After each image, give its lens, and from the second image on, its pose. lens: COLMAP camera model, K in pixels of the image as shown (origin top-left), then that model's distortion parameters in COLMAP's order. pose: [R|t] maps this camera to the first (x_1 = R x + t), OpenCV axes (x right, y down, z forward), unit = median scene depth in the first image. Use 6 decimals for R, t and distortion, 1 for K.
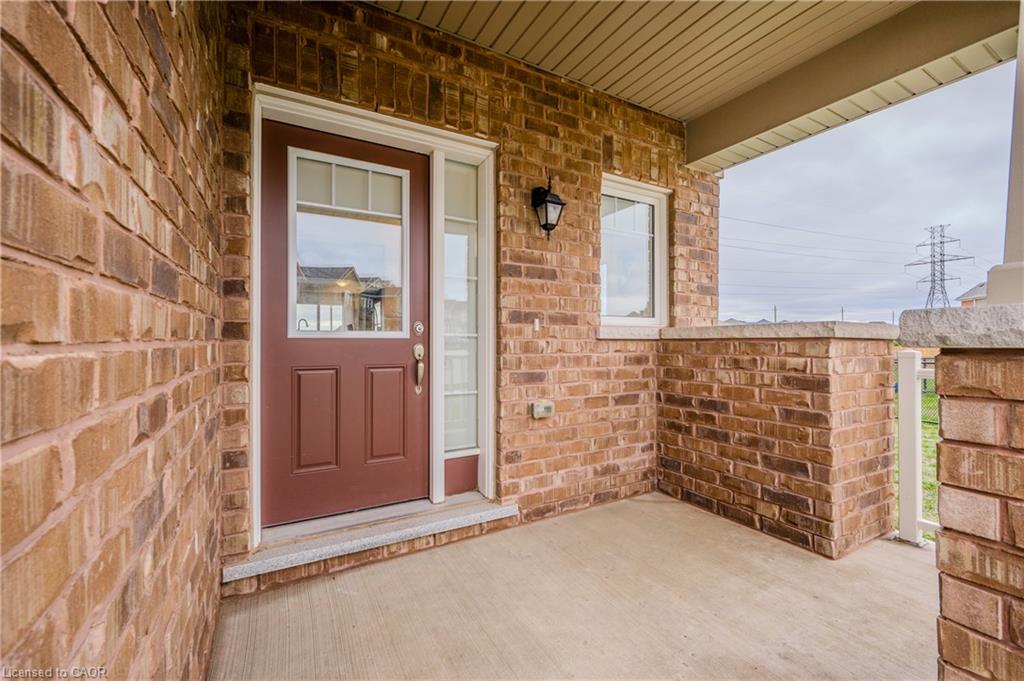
lens RADIAL K [[424.7, 0, 513.5], [0, 424.7, 318.2], [0, 0, 1]] dist [0.001993, -0.000062]
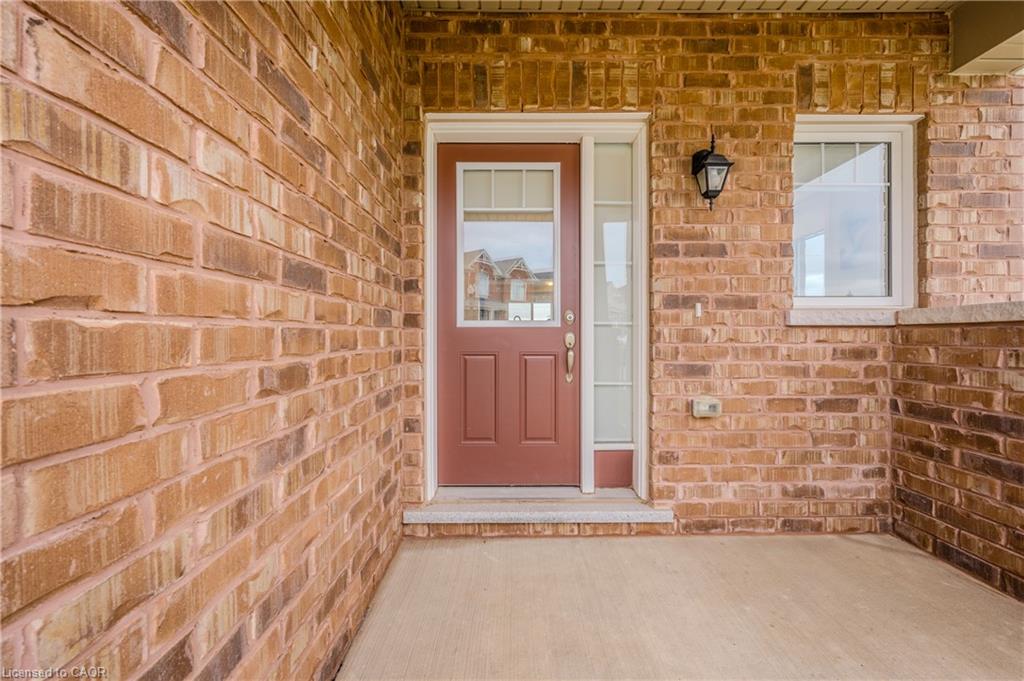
lens RADIAL K [[412.2, 0, 510.5], [0, 412.2, 319.3], [0, 0, 1]] dist [0.002198, 0.000395]
pose [[0.872675, -0.020524, -0.487870, 0.129121], [0.026378, 0.999639, 0.005130, 0.020147], [0.487589, -0.017346, 0.872901, 0.077326]]
